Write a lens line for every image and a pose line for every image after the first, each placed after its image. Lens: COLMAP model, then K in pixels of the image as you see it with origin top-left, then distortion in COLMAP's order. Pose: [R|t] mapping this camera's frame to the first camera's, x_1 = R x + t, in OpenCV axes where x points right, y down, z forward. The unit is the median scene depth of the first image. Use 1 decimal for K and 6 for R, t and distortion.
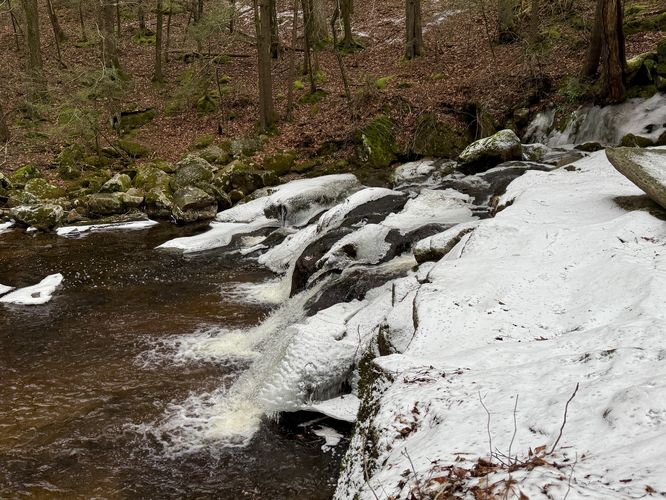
lens RADIAL K [[540.9, 0, 333.0], [0, 540.9, 250.0], [0, 0, 1]] dist [0.112794, -0.218348]
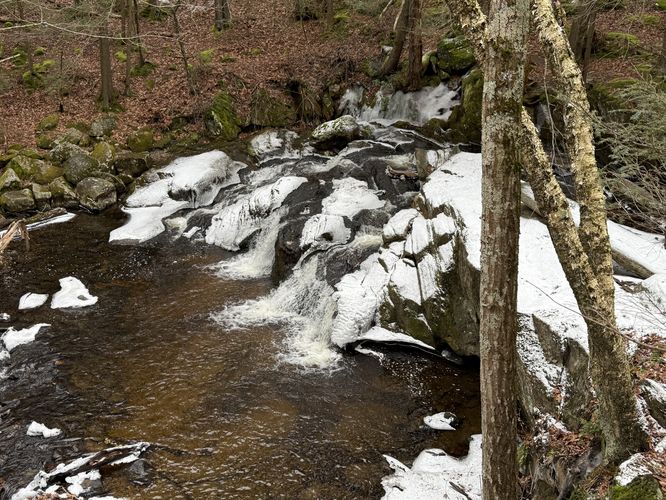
lens RADIAL K [[474.8, 0, 333.0], [0, 474.8, 250.0], [0, 0, 1]] dist [-0.005567, -0.002217]
pose [[0.931853, -0.132415, 0.337810, -0.139531], [0.093801, 0.987296, 0.128250, -0.044695], [-0.350501, -0.087824, 0.932436, -0.084507]]
